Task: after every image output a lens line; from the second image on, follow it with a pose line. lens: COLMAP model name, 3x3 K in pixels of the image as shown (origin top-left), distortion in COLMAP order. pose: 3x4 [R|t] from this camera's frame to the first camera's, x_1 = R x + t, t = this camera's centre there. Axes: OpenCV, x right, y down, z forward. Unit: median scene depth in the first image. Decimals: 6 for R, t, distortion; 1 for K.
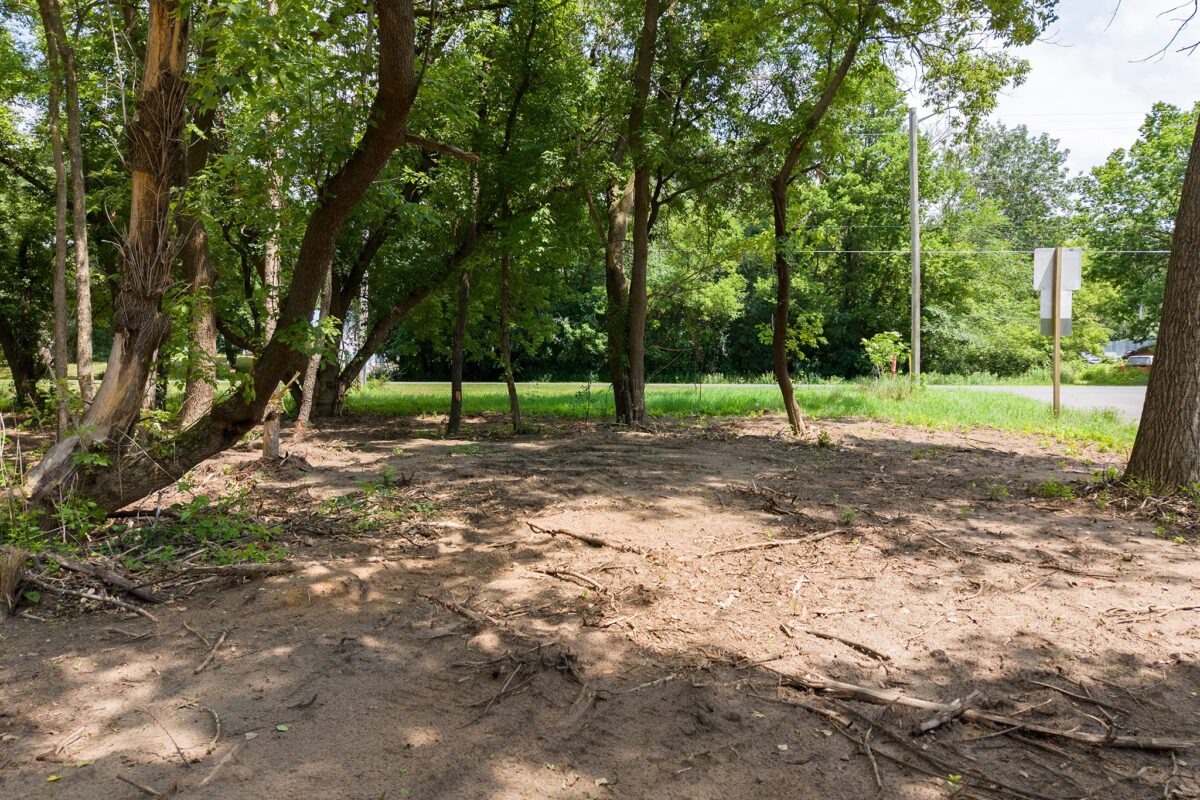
lens RADIAL K [[835.9, 0, 577.8], [0, 835.9, 400.0], [0, 0, 1]] dist [0.020751, -0.019160]
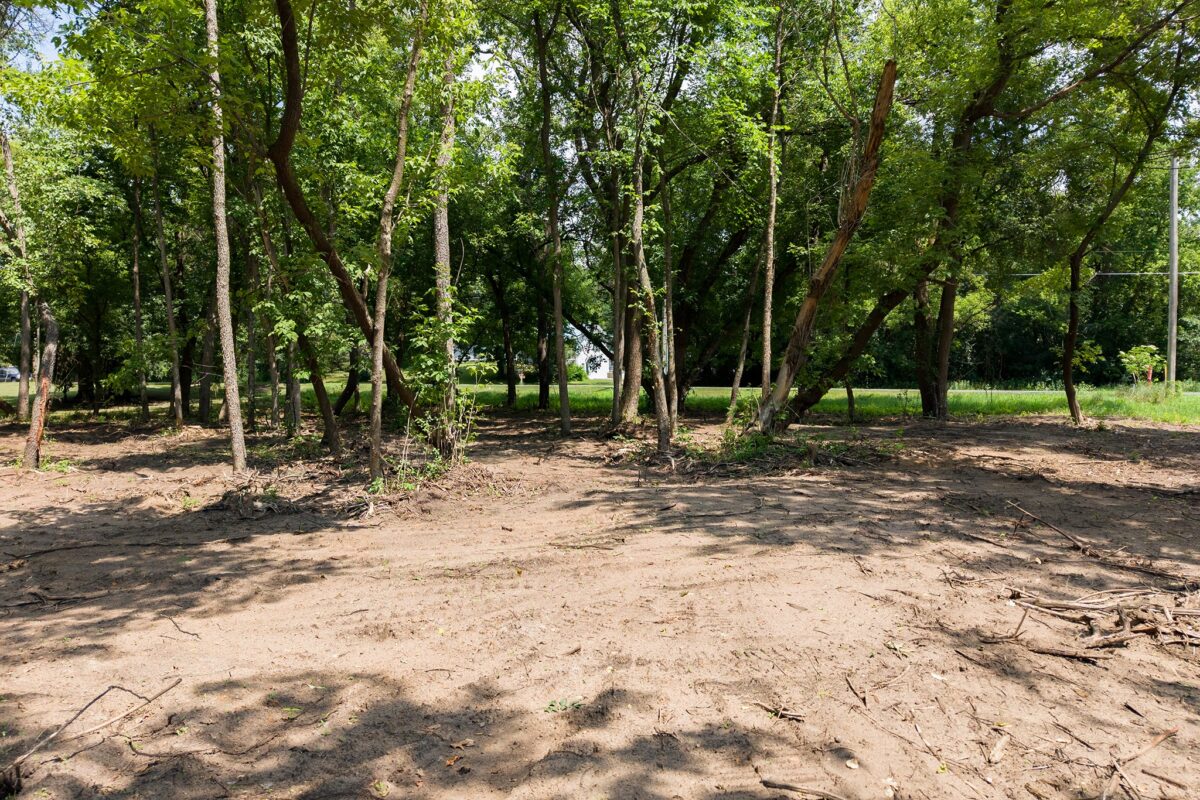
lens RADIAL K [[835.9, 0, 580.9], [0, 835.9, 427.6], [0, 0, 1]] dist [0.020751, -0.019160]
pose [[0.974673, 0.015430, -0.223104, -0.136690], [-0.009647, 0.999589, 0.026988, 0.009126], [0.223429, -0.024152, 0.974421, -0.327671]]
